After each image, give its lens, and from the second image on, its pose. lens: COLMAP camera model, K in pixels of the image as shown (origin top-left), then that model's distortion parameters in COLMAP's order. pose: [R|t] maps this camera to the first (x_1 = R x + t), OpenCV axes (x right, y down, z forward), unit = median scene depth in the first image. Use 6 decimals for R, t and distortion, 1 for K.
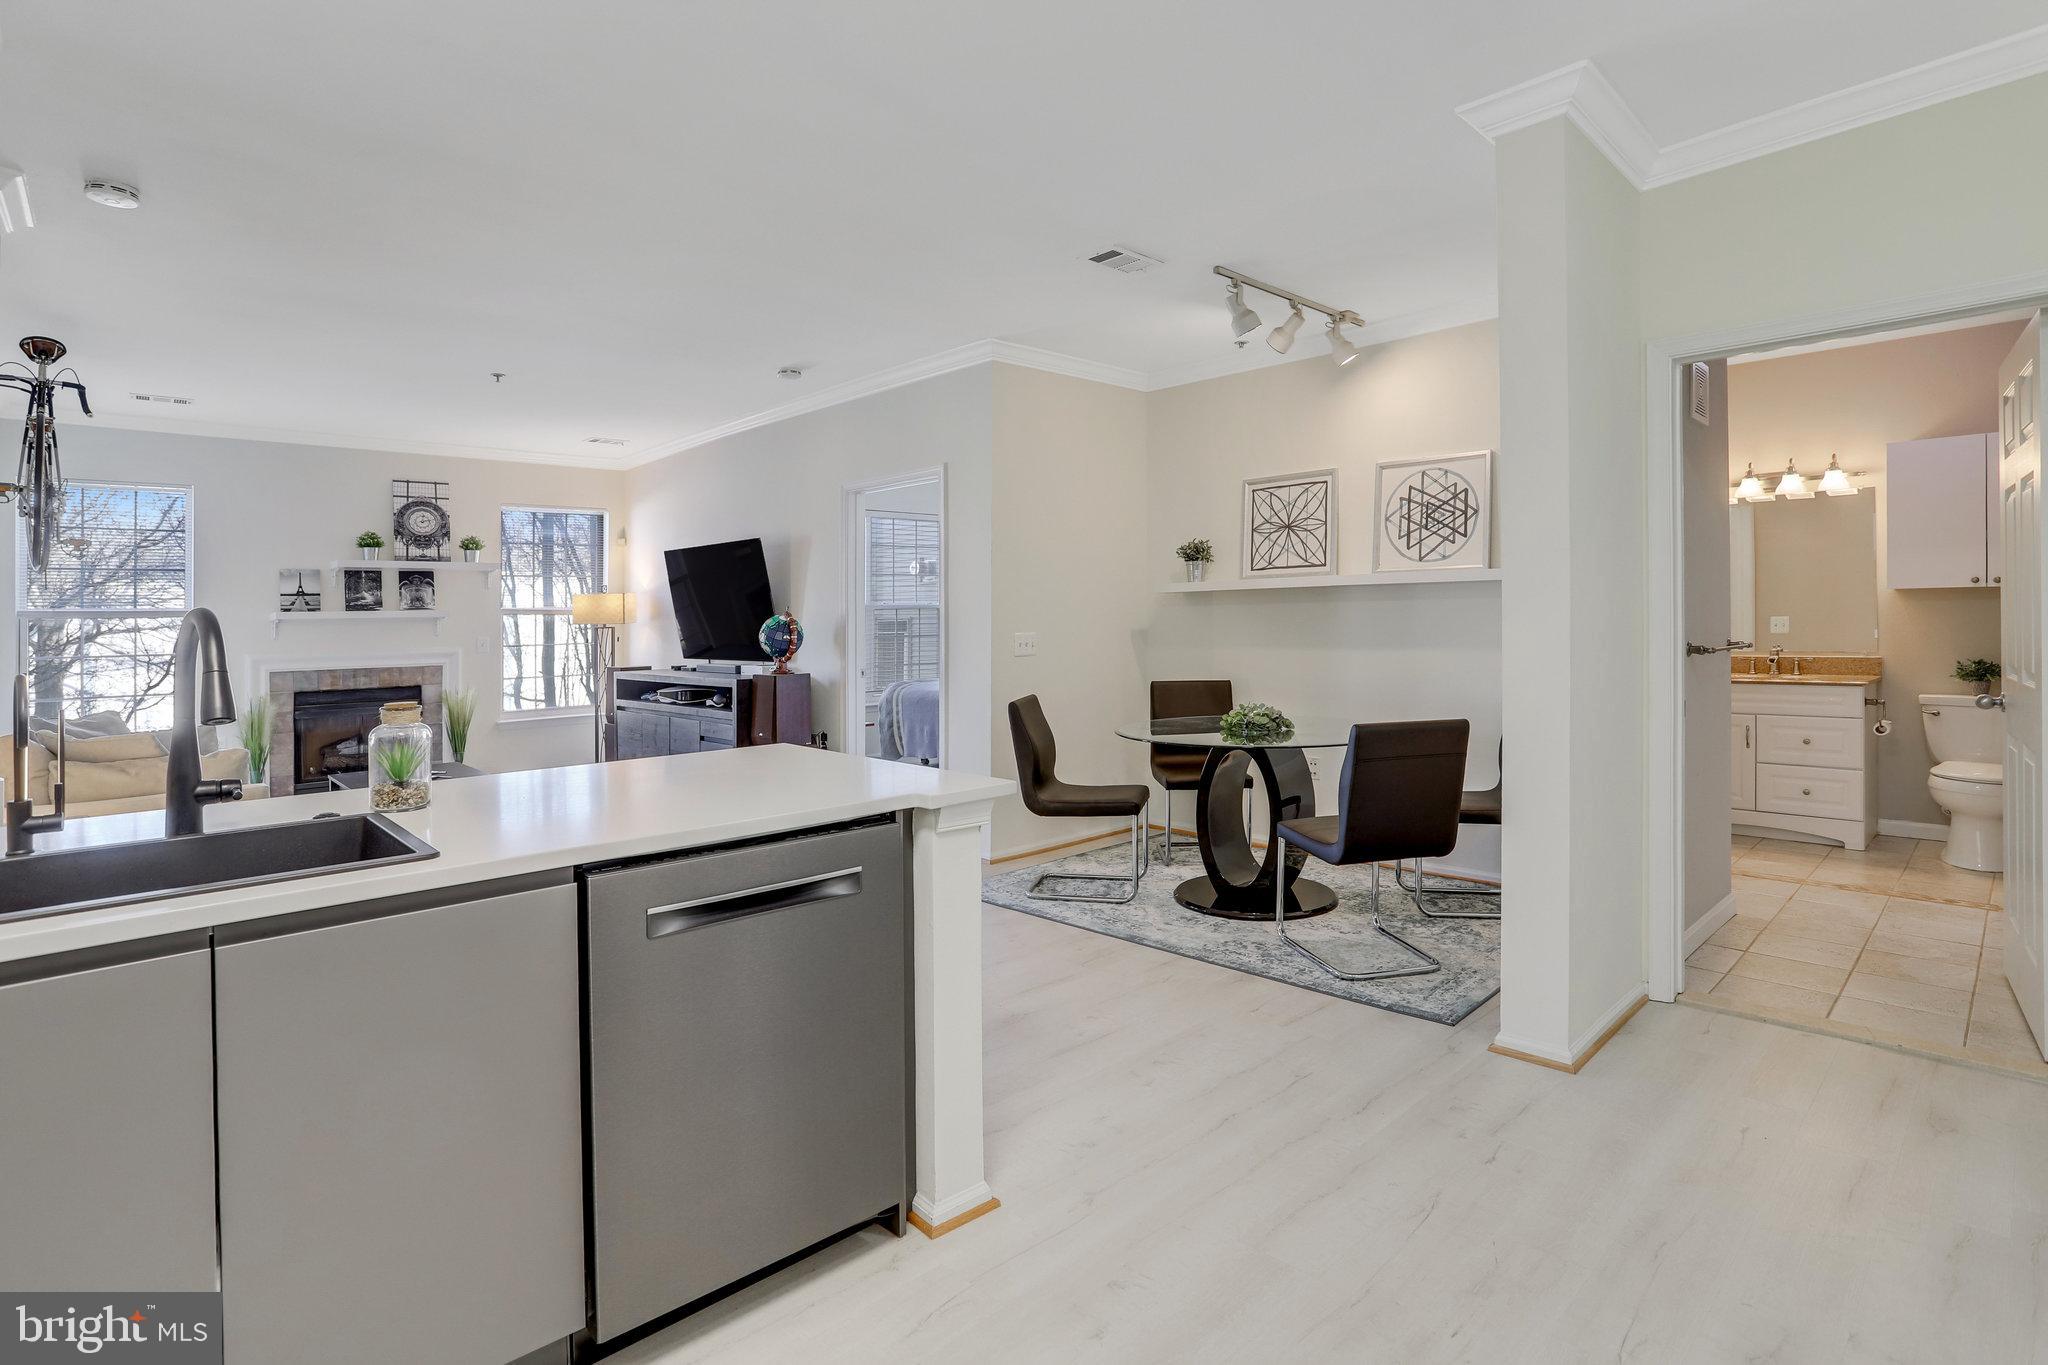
lens RADIAL K [[996.2, 0, 1011.9], [0, 996.2, 569.3], [0, 0, 1]] dist [-0.018106, -0.000242]
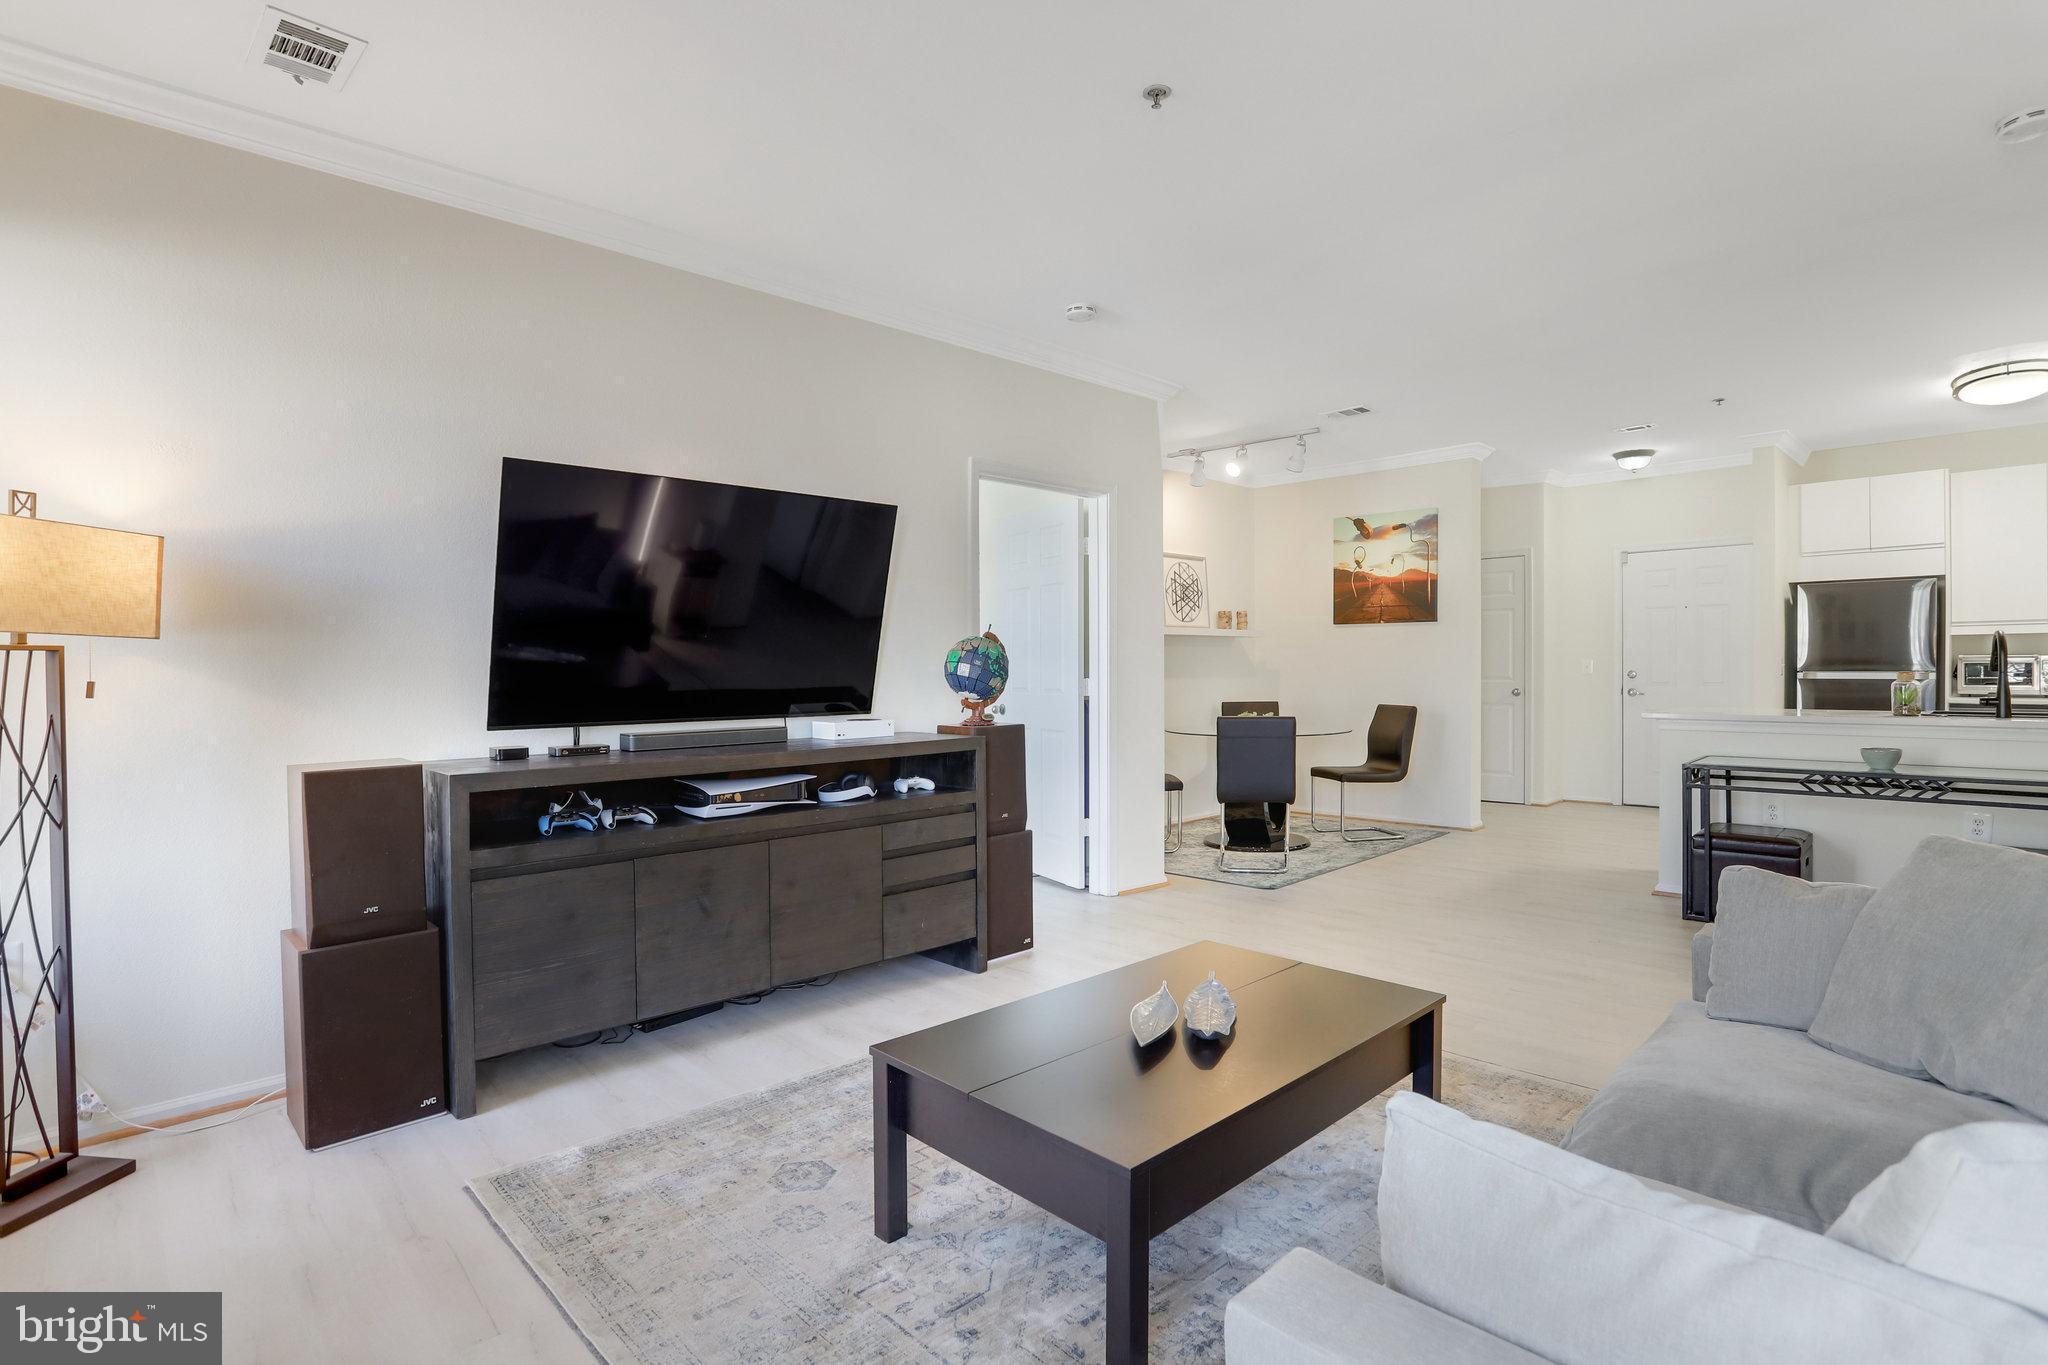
lens RADIAL K [[995.0, 0, 1024.0], [0, 995.0, 682.5], [0, 0, 1]] dist [-0.056458, 0.015443]
pose [[-0.005465, 0.006323, 0.999965, -0.750610], [-0.036617, 0.999308, -0.006519, 0.067082], [-0.999314, -0.036652, -0.005229, 0.814600]]
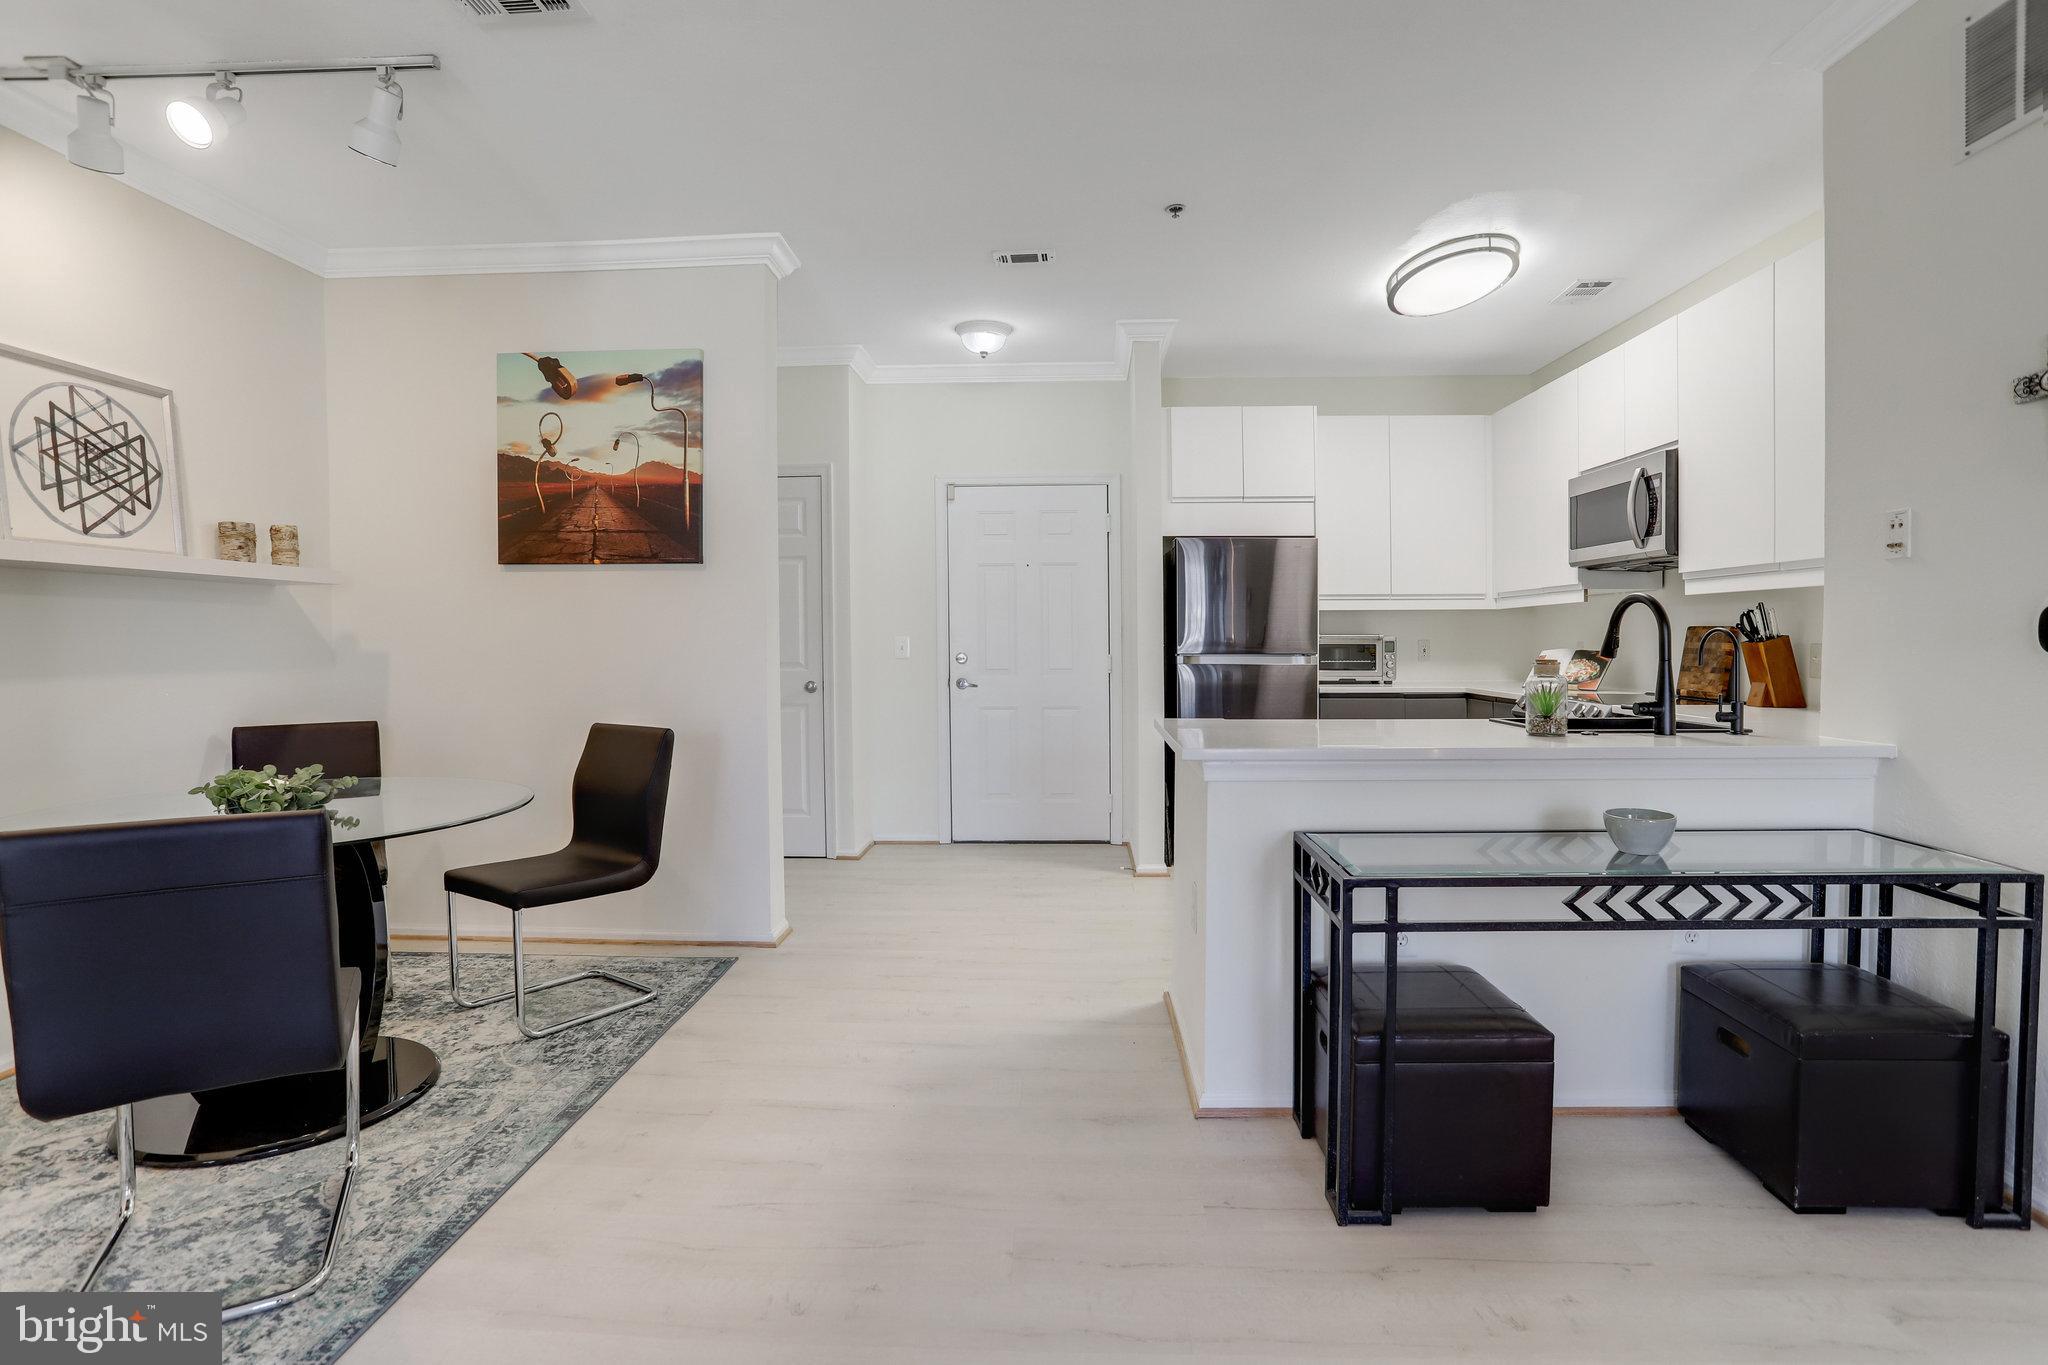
lens RADIAL K [[995.0, 0, 1024.0], [0, 995.0, 682.5], [0, 0, 1]] dist [-0.056458, 0.015443]
pose [[-0.687136, -0.004667, 0.726514, -0.279814], [-0.012971, 0.999899, -0.005845, 0.049113], [-0.726413, -0.013440, -0.687127, 0.639556]]
